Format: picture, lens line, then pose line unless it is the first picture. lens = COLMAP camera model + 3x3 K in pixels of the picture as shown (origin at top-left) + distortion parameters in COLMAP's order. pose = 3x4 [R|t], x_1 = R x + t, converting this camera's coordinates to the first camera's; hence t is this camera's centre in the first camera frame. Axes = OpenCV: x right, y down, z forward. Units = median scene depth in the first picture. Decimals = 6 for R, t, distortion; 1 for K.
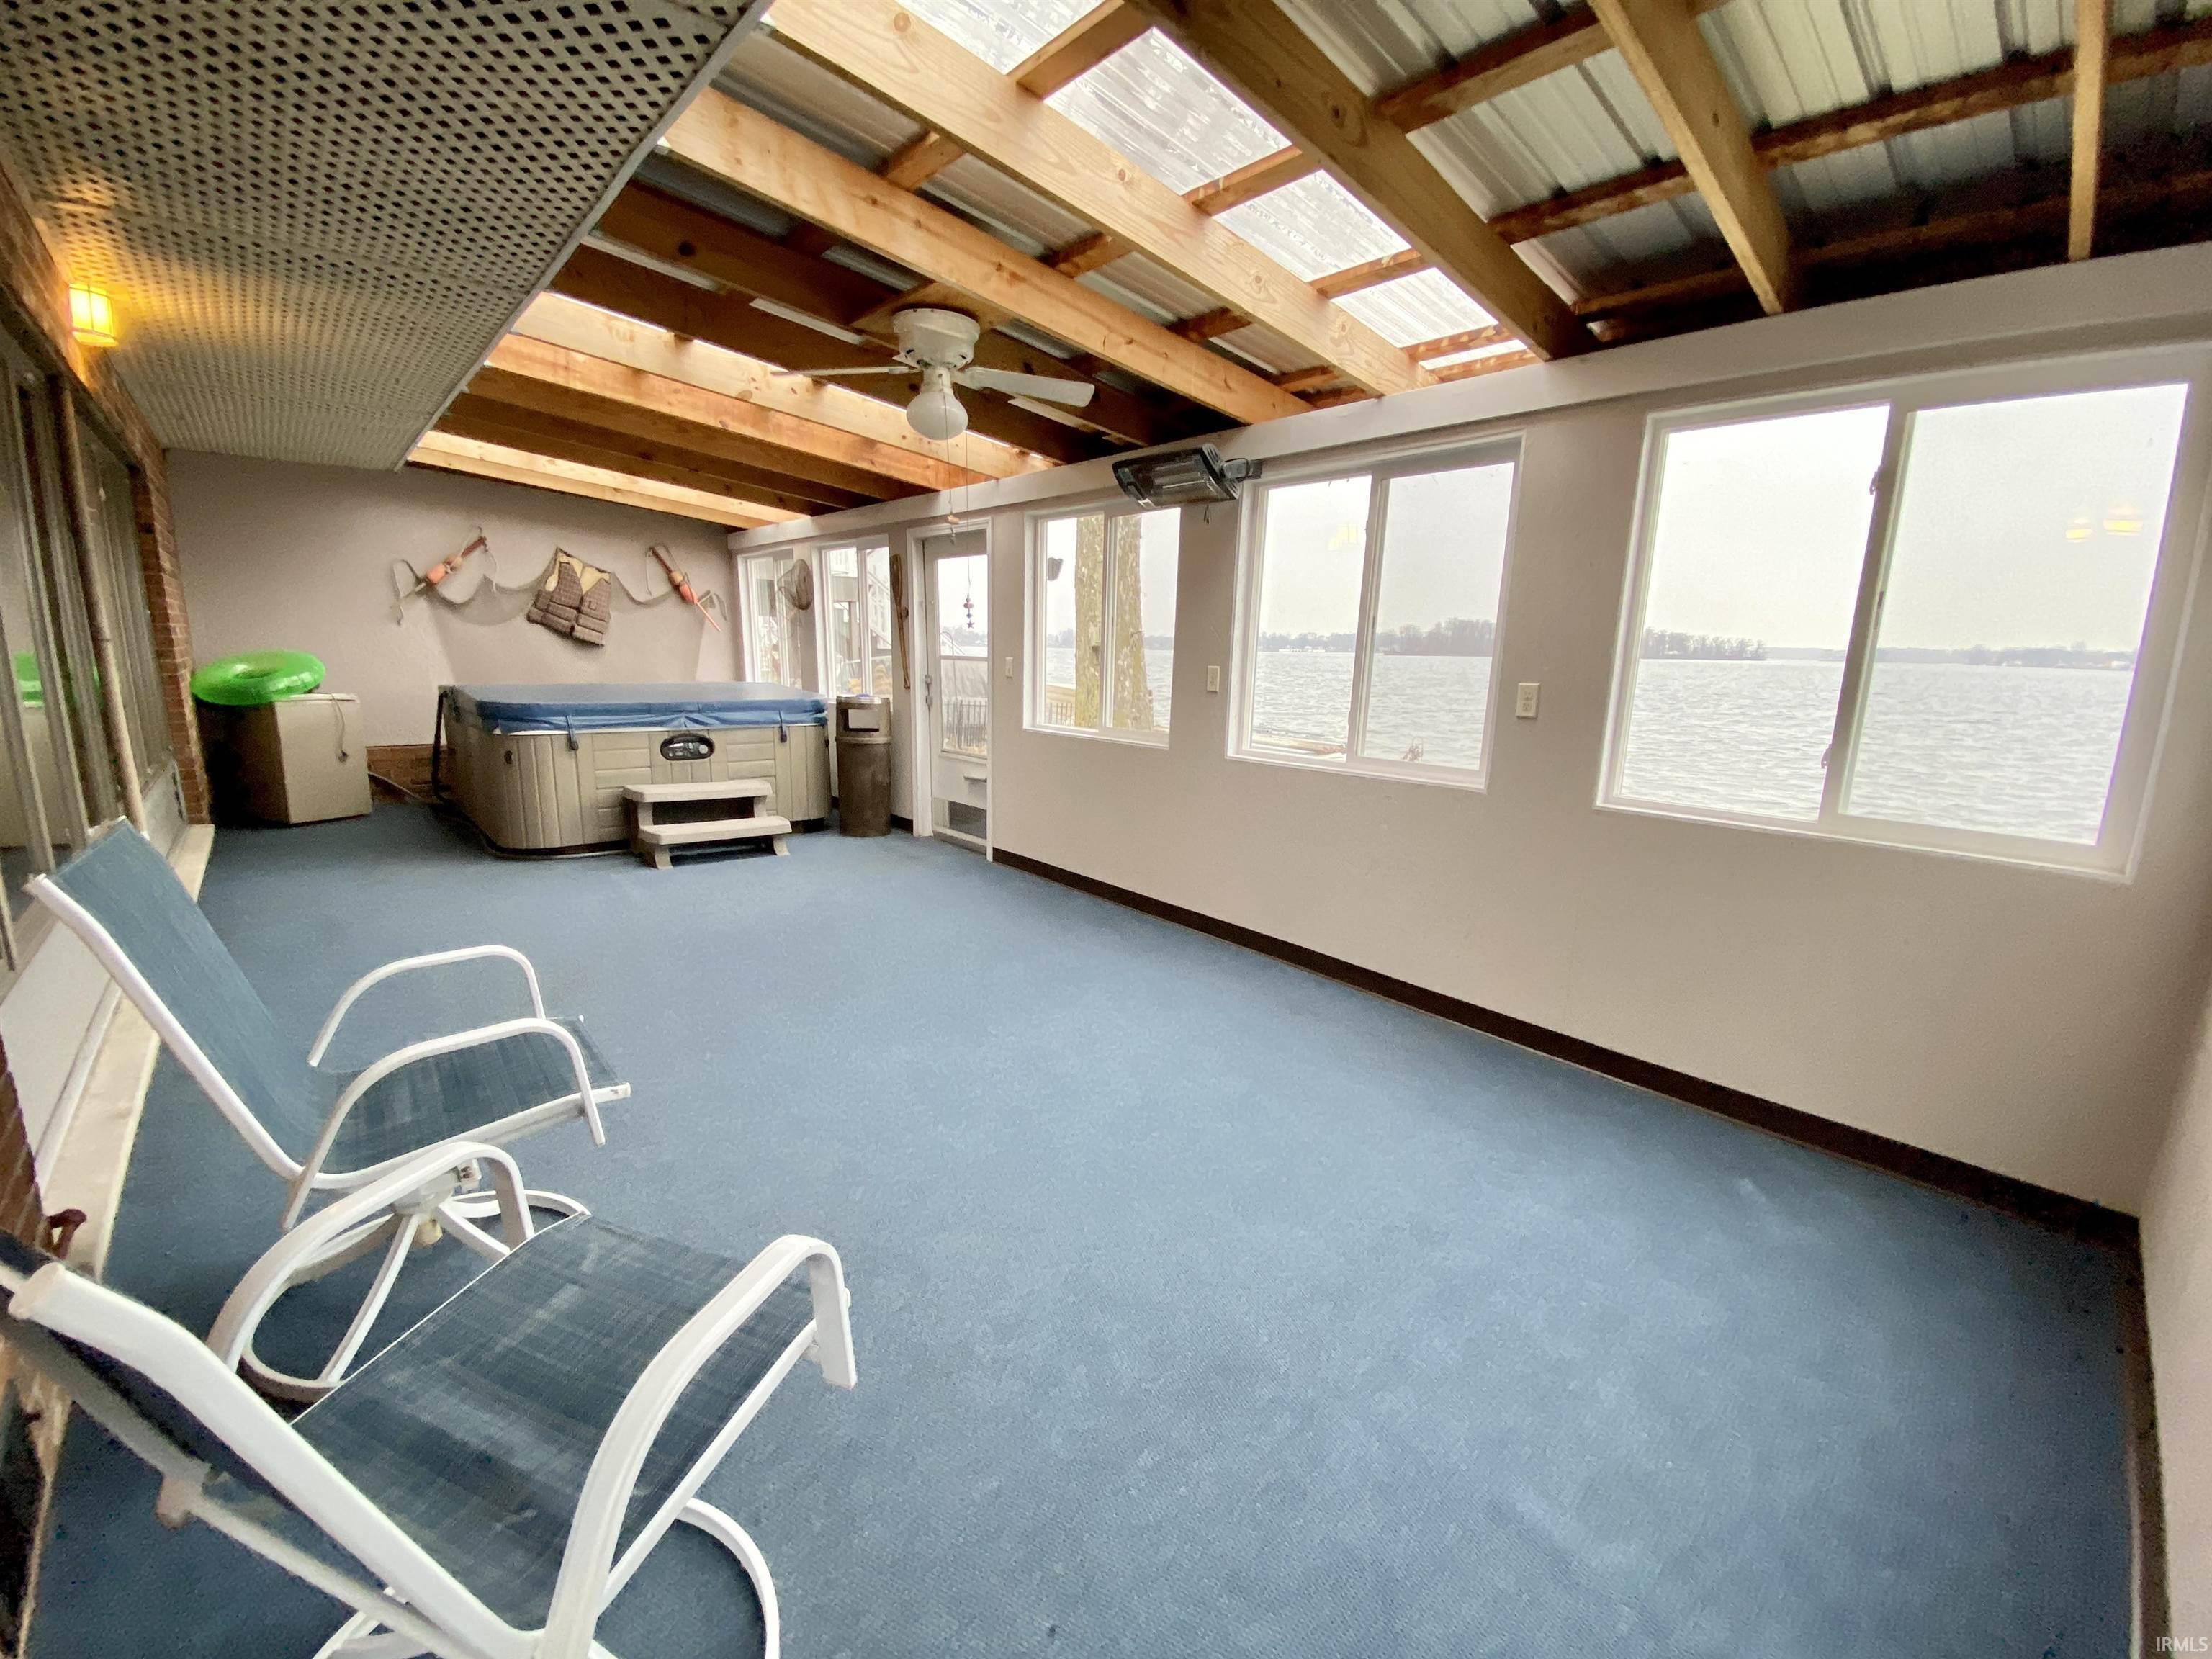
lens RADIAL K [[903.5, 0, 1106.0], [0, 903.5, 829.5], [0, 0, 1]] dist [0.011686, -0.017515]
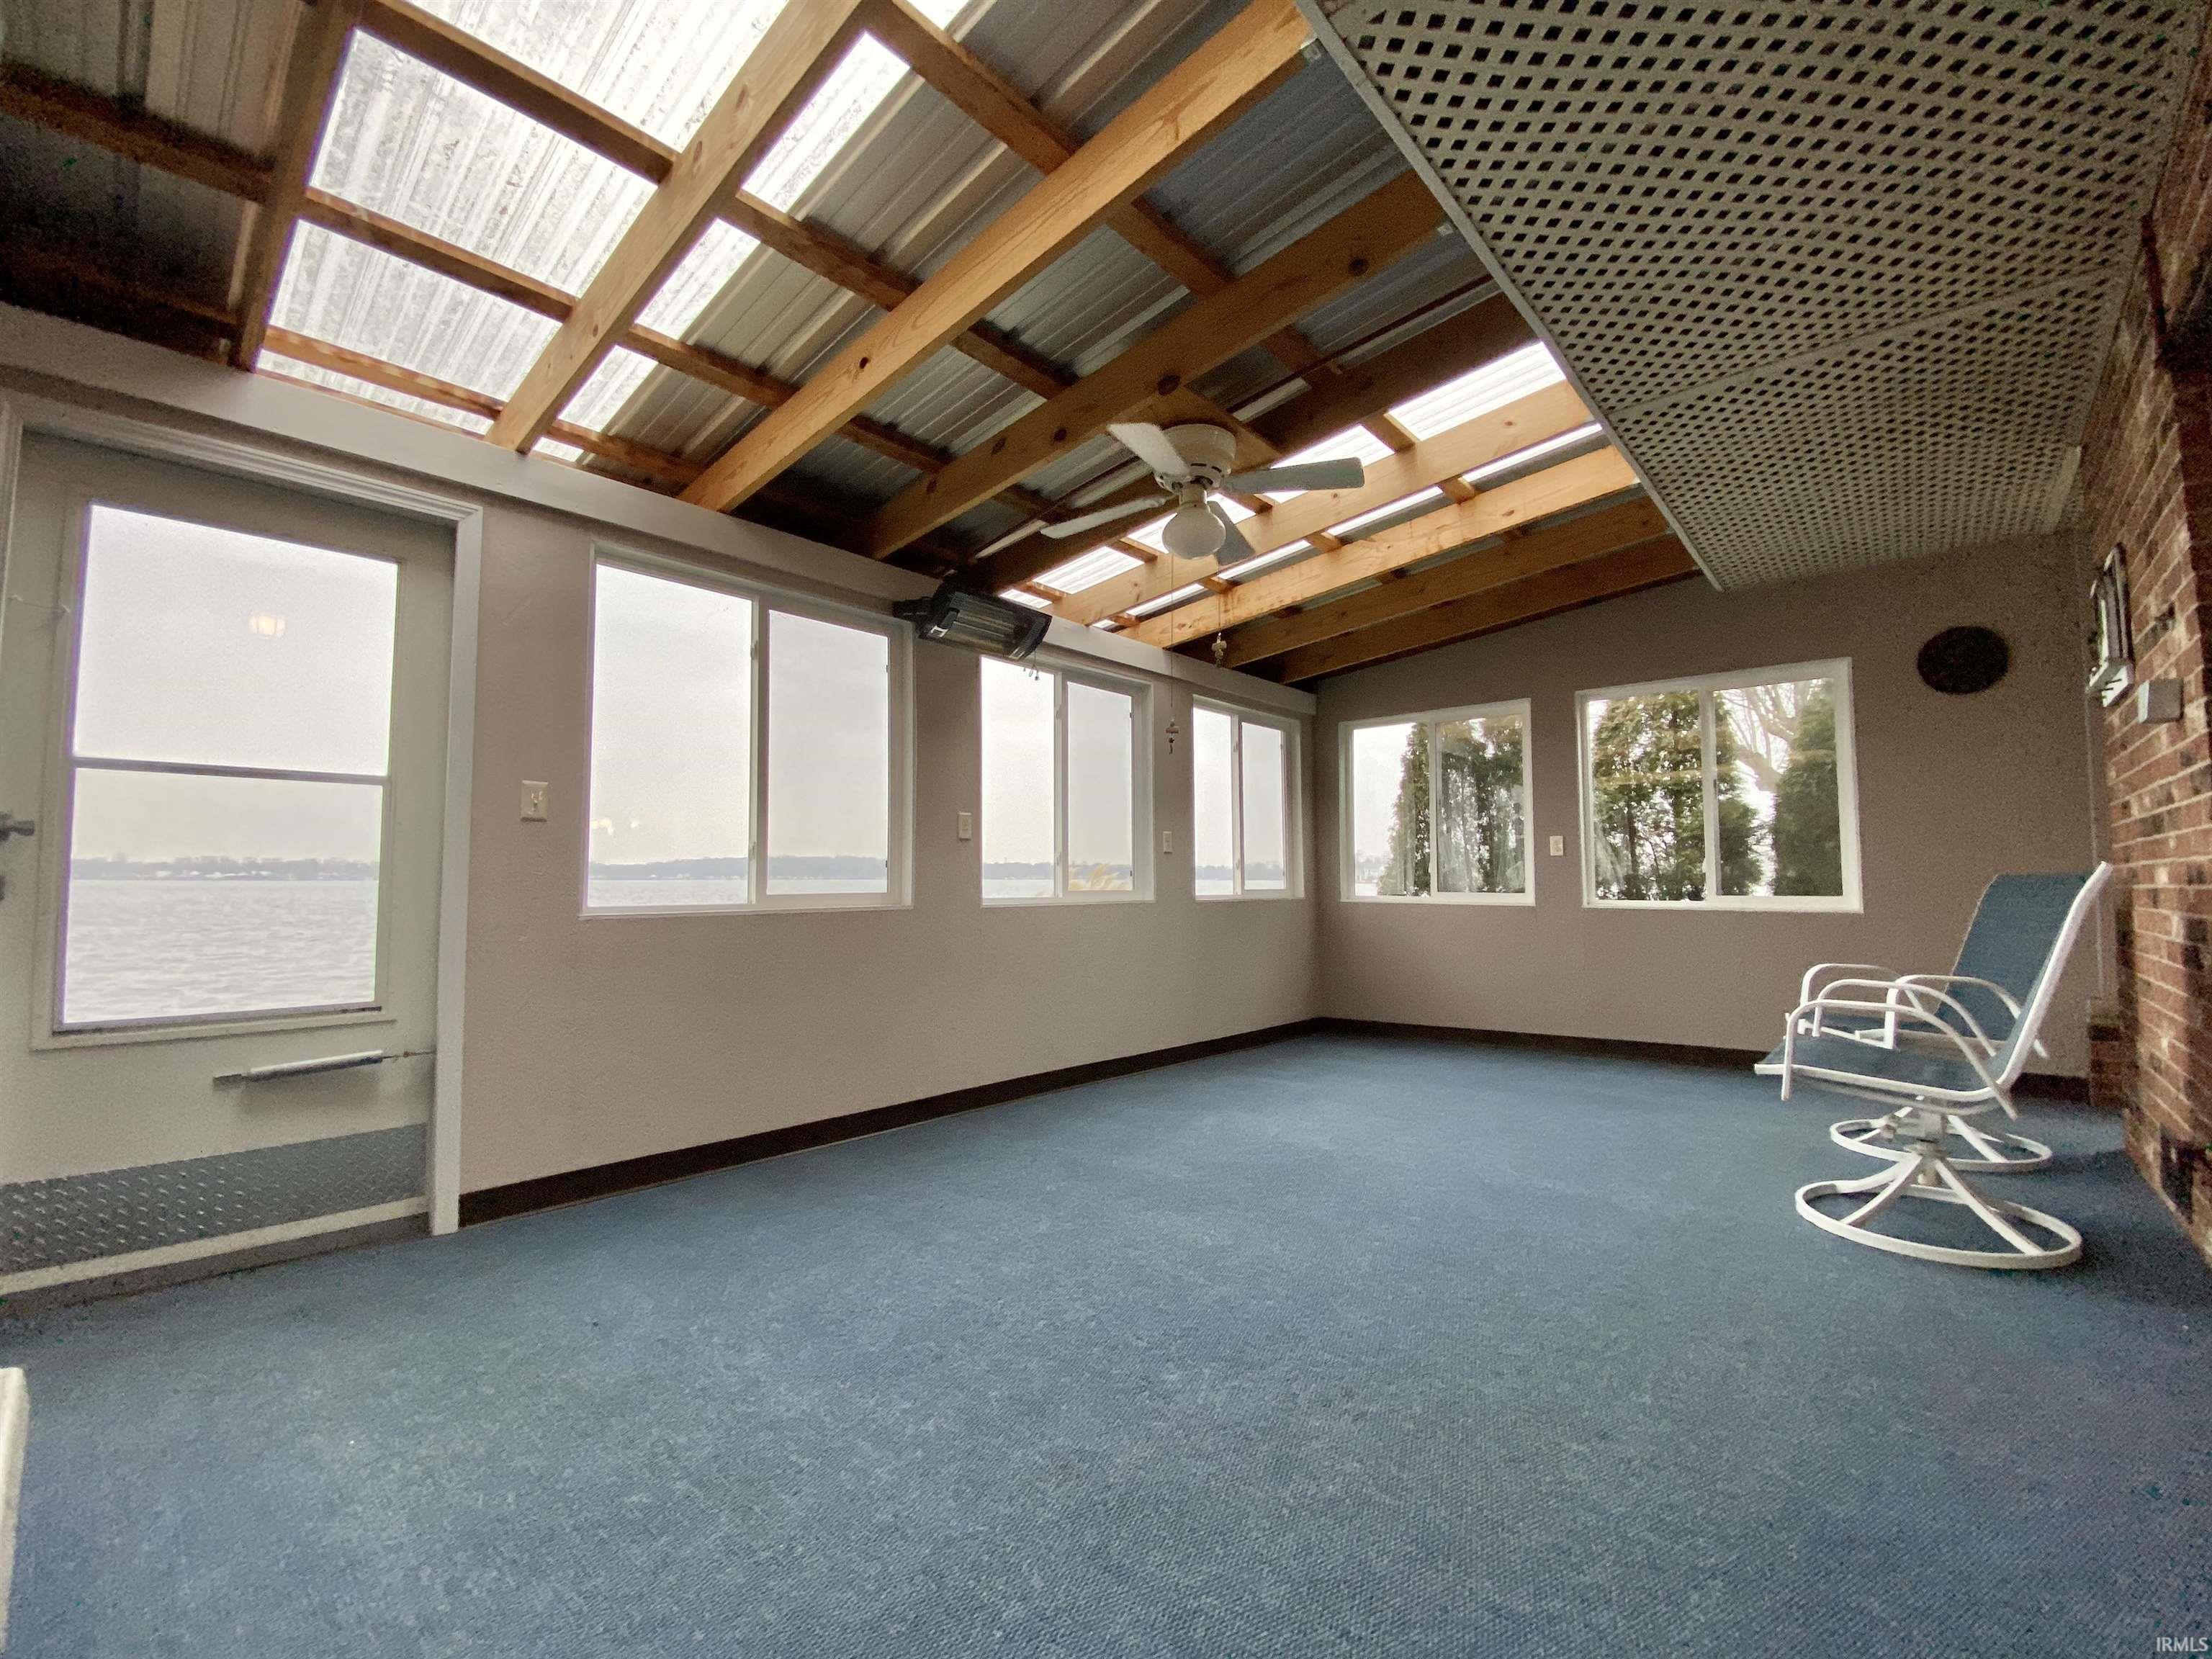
lens RADIAL K [[881.7, 0, 1106.0], [0, 881.7, 829.5], [0, 0, 1]] dist [0.040059, -0.023707]
pose [[-0.089605, -0.051876, 0.994625, -0.617016], [0.103972, 0.992699, 0.061142, -0.165360], [-0.990536, 0.108892, -0.083557, 0.706313]]
